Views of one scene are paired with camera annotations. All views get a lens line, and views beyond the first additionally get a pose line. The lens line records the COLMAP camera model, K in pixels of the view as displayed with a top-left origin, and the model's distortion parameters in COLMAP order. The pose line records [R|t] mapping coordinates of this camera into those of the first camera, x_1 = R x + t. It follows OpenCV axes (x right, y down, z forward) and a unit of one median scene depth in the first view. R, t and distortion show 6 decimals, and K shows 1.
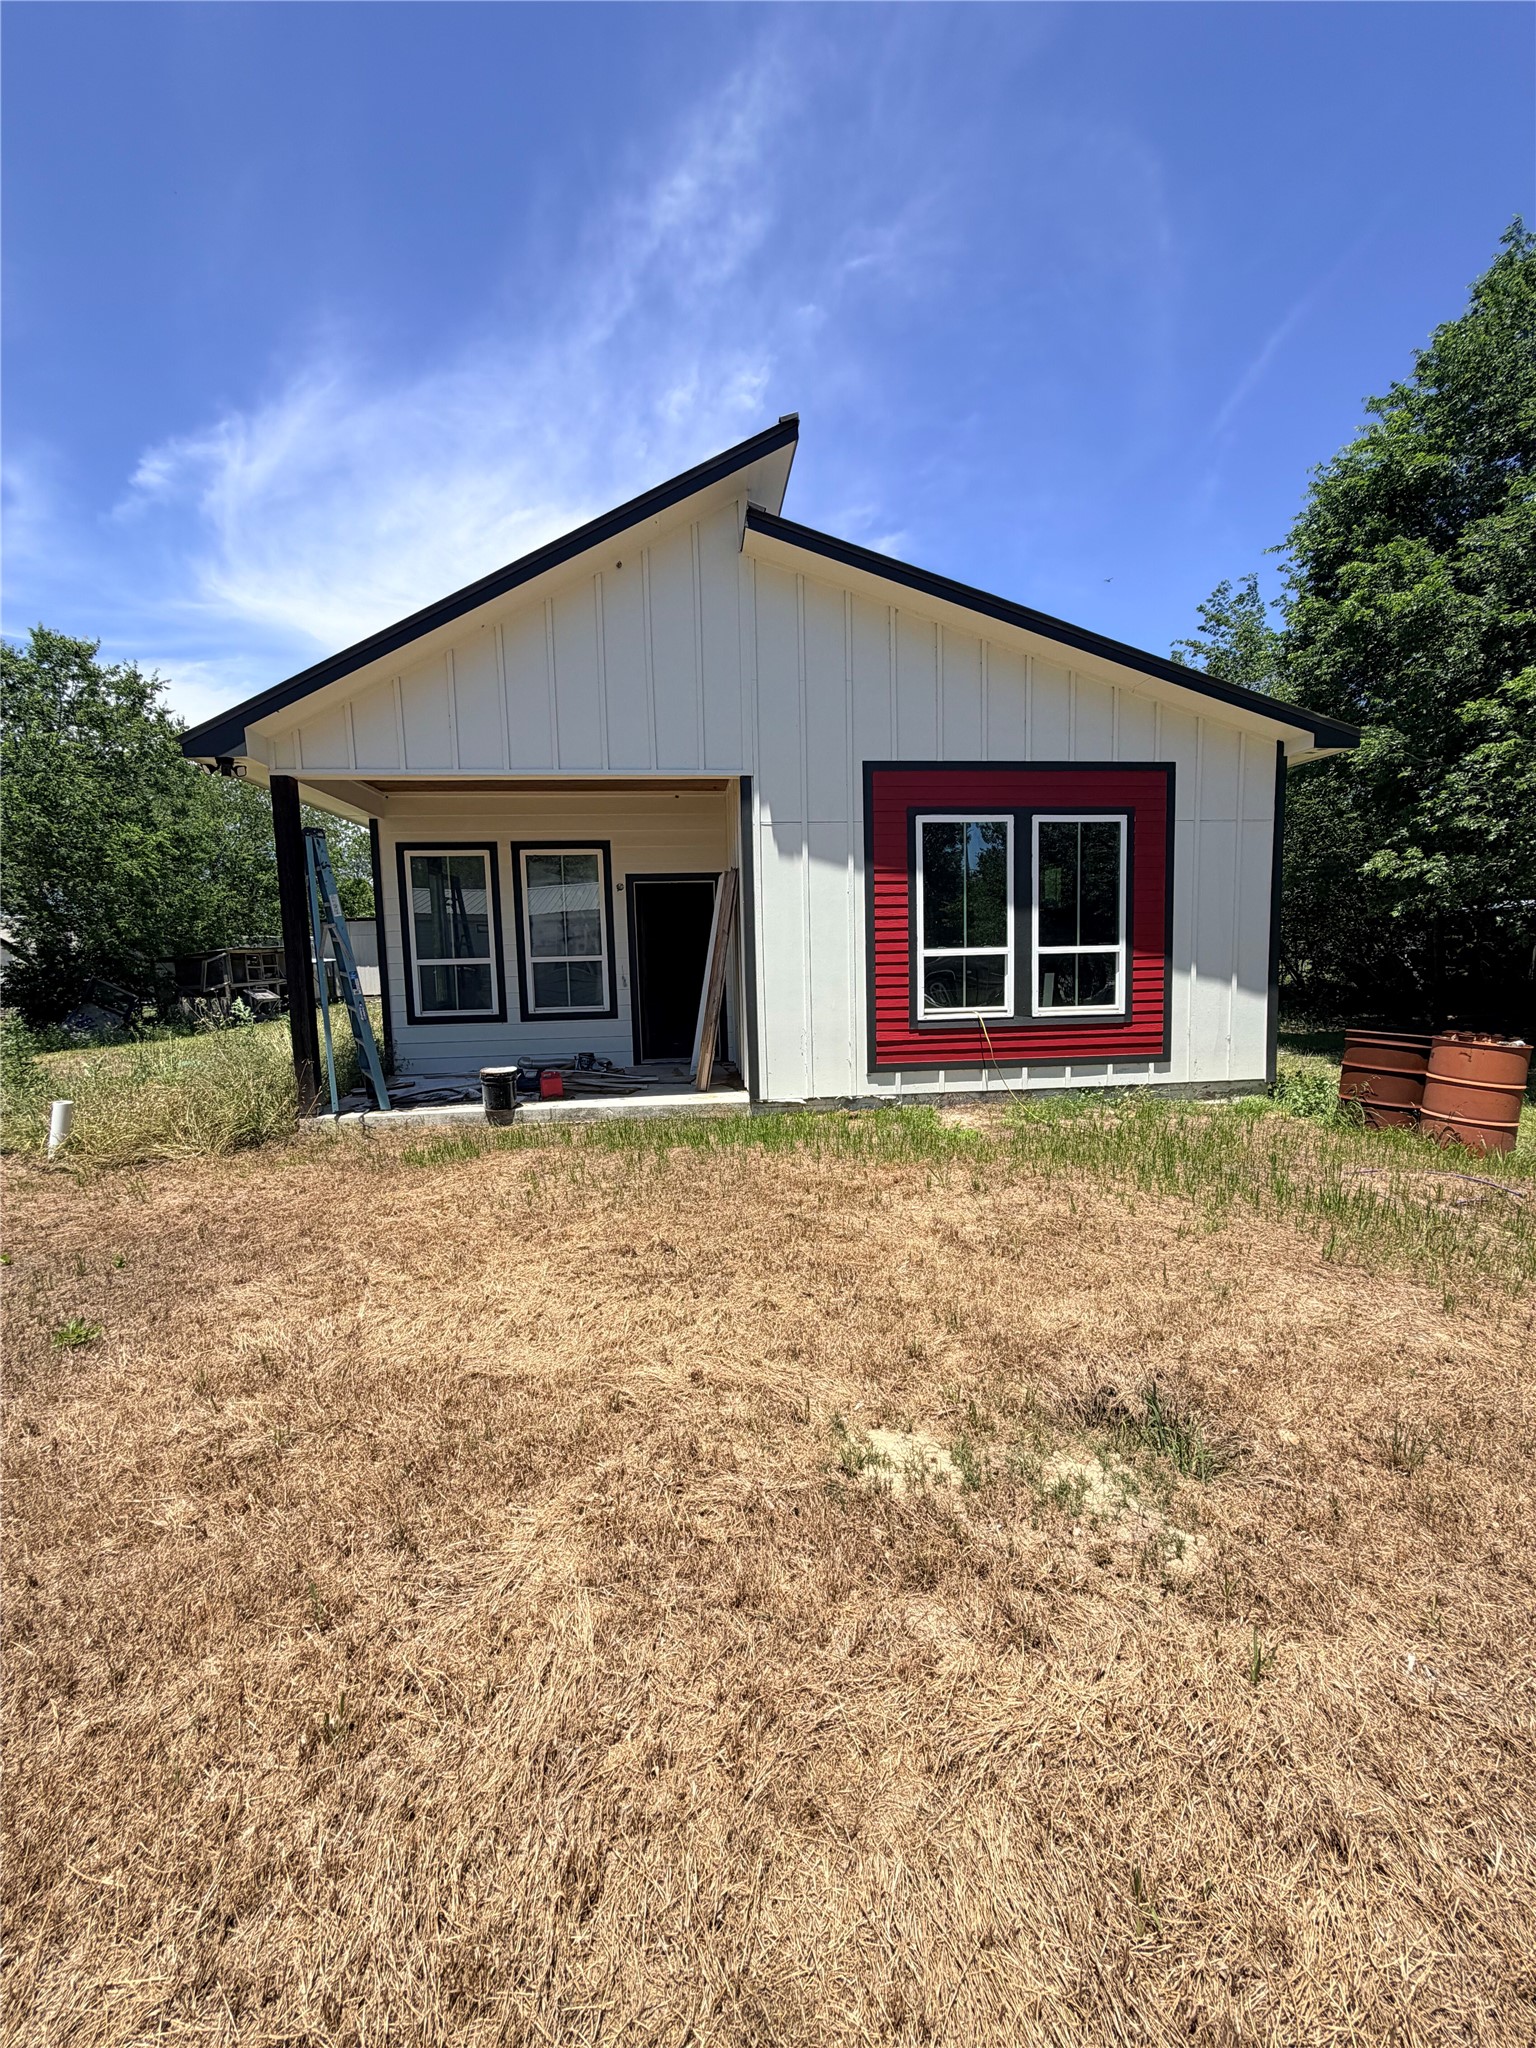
lens RADIAL K [[815.0, 0, 768.0], [0, 815.0, 1024.0], [0, 0, 1]] dist [0.023555, 0.000000]
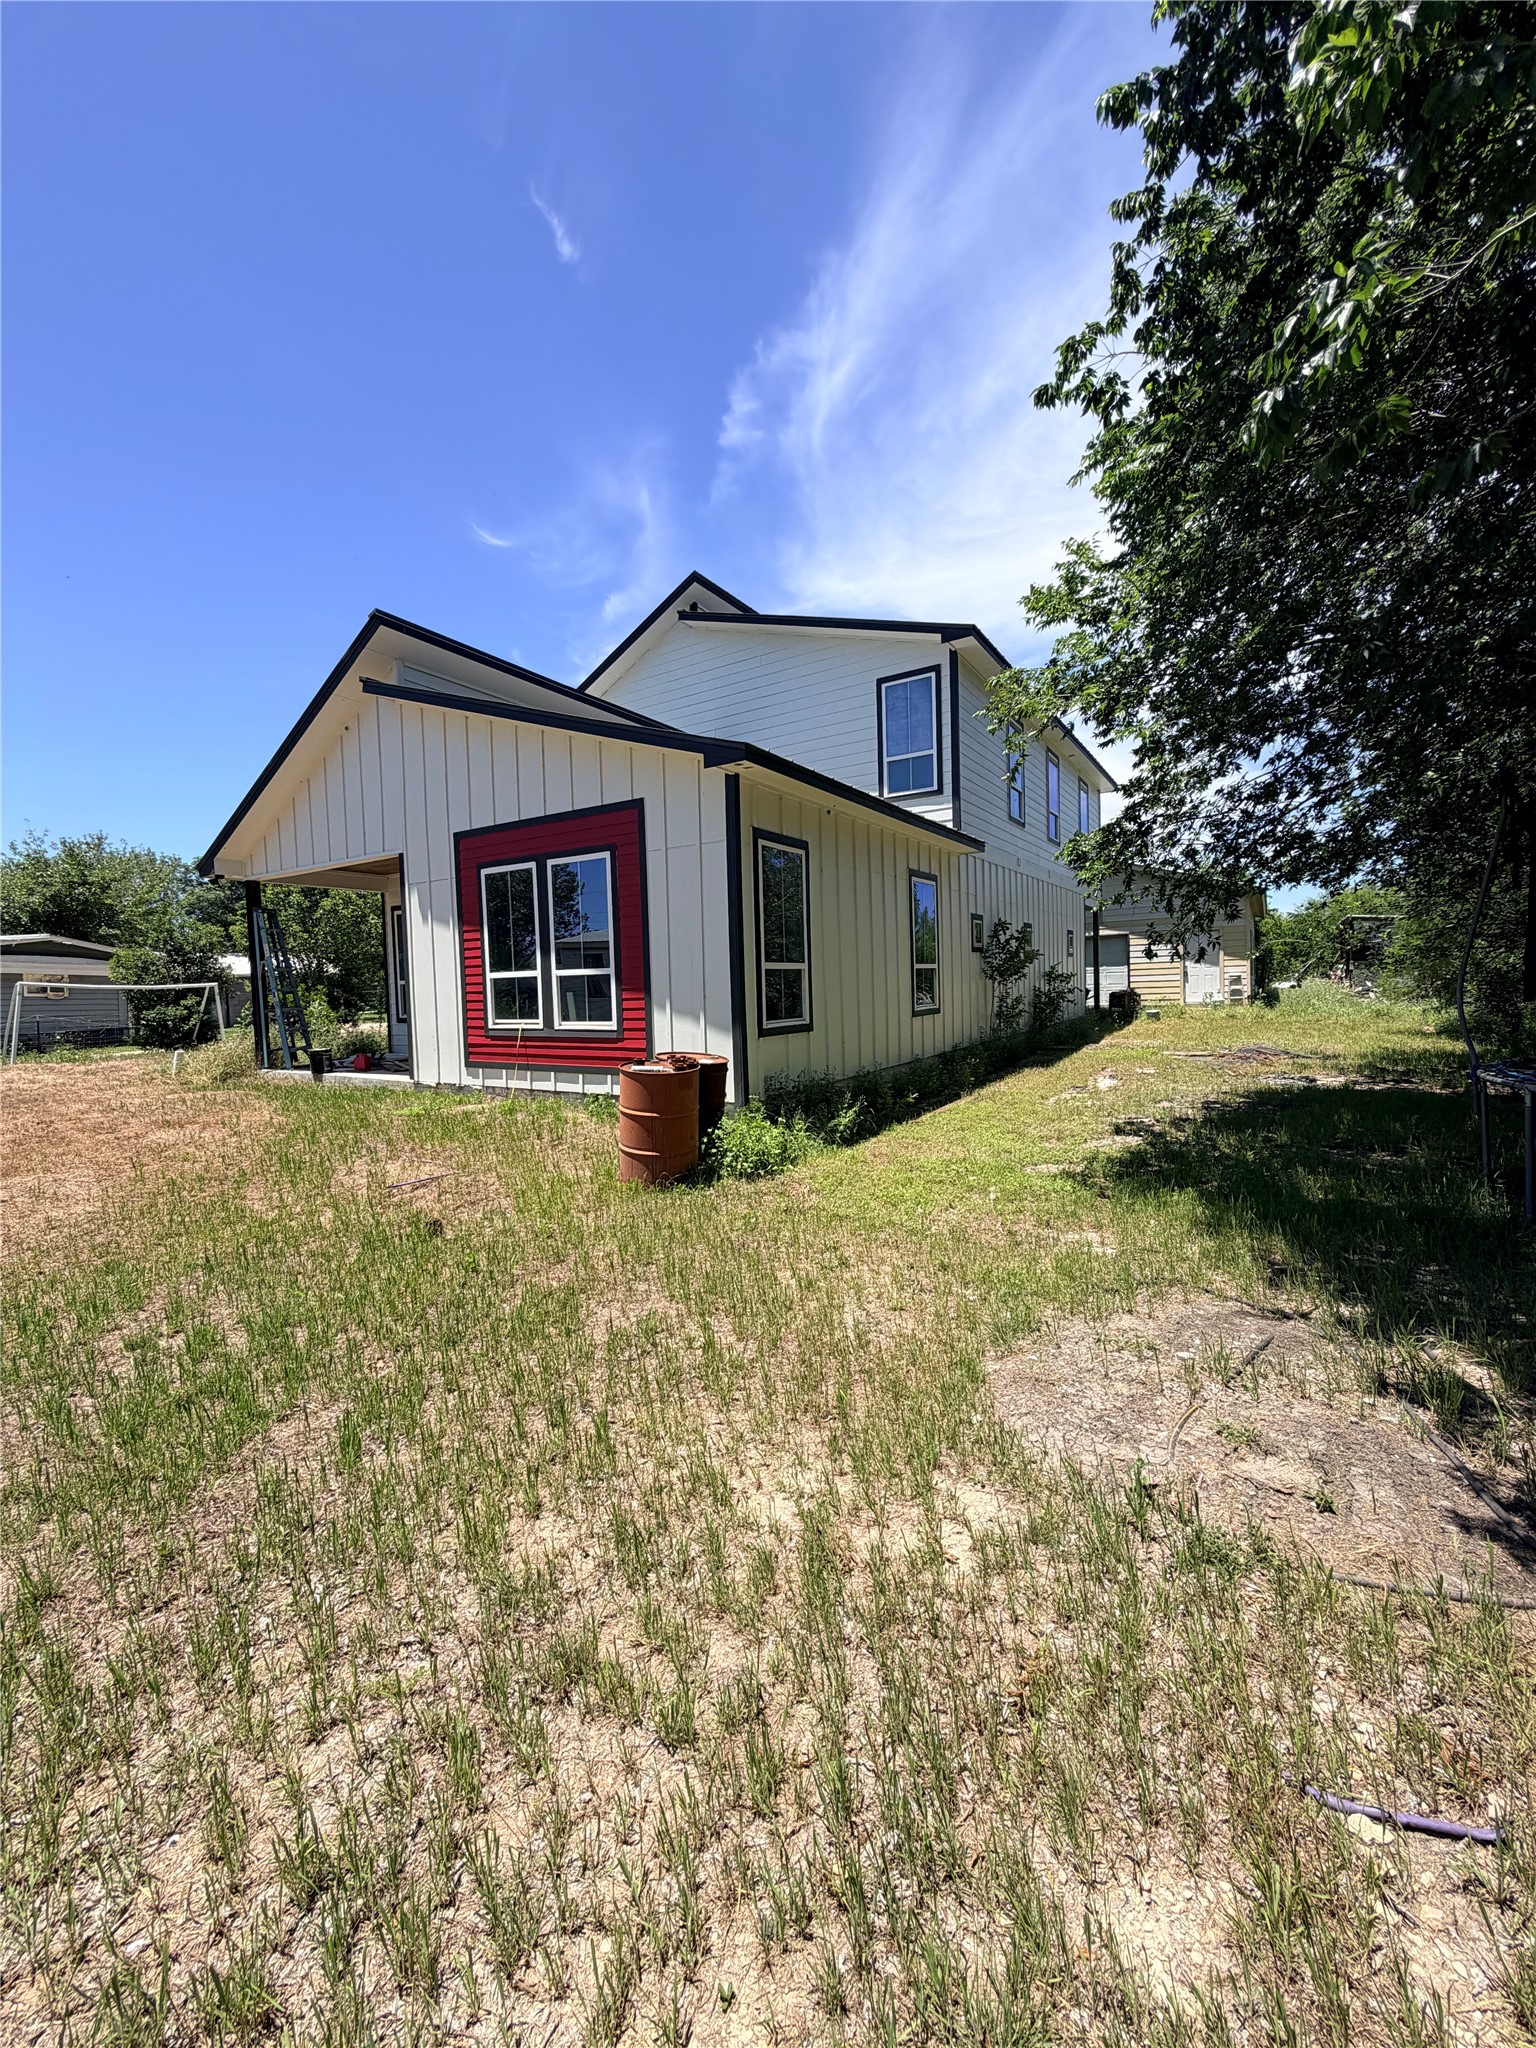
lens RADIAL K [[815.0, 0, 768.0], [0, 815.0, 1024.0], [0, 0, 1]] dist [0.023555, 0.000000]
pose [[0.783399, 0.033023, -0.620641, 1.285519], [-0.037586, 0.999277, 0.005728, -0.034764], [0.620382, 0.018840, 0.784074, 0.264850]]
